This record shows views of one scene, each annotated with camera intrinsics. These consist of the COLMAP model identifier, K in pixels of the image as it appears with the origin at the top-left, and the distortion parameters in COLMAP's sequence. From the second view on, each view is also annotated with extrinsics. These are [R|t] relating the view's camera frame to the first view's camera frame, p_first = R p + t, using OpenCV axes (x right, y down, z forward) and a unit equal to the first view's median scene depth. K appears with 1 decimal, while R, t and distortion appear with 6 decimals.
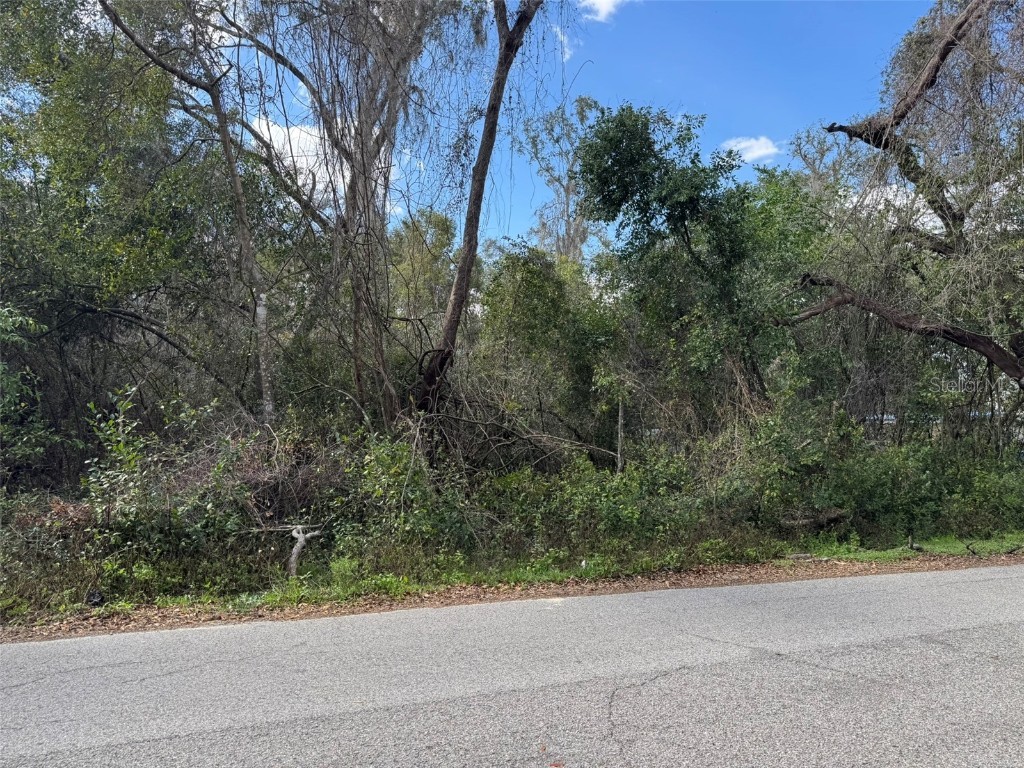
lens RADIAL K [[709.1, 0, 510.4], [0, 709.1, 381.1], [0, 0, 1]] dist [0.075333, -0.086423]
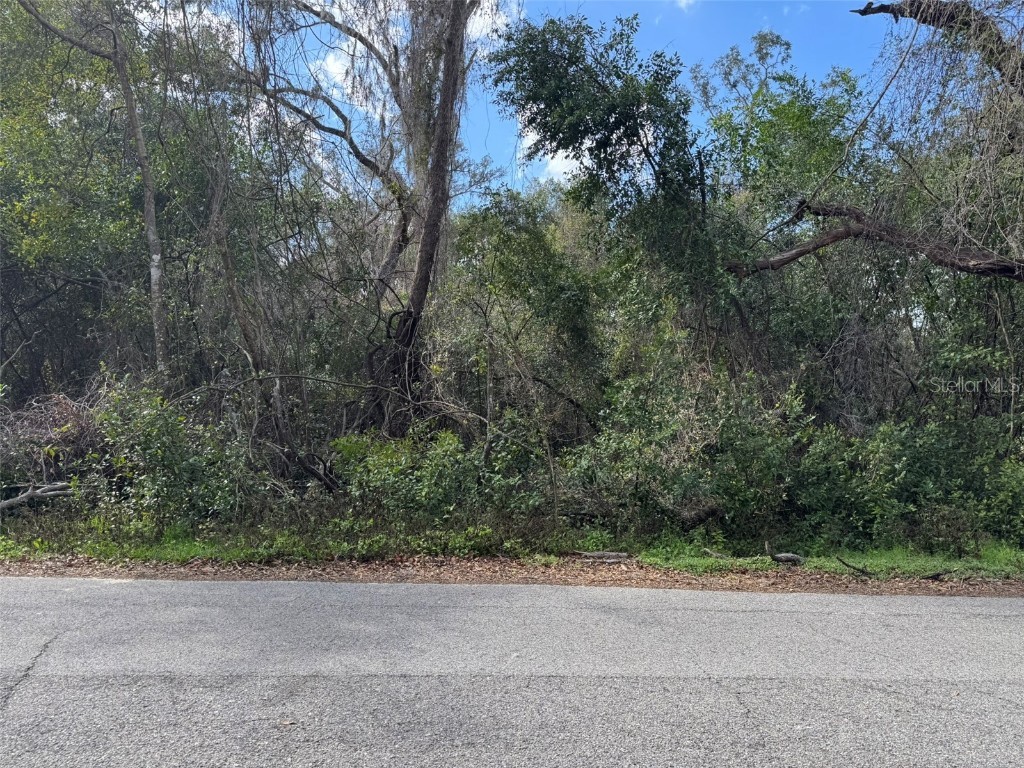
lens RADIAL K [[709.1, 0, 508.5], [0, 709.1, 374.6], [0, 0, 1]] dist [0.075333, -0.086423]
pose [[0.948034, 0.004575, -0.318136, 0.315824], [0.004191, 0.999630, 0.026866, 0.014832], [0.318141, -0.026803, 0.947664, 0.133359]]
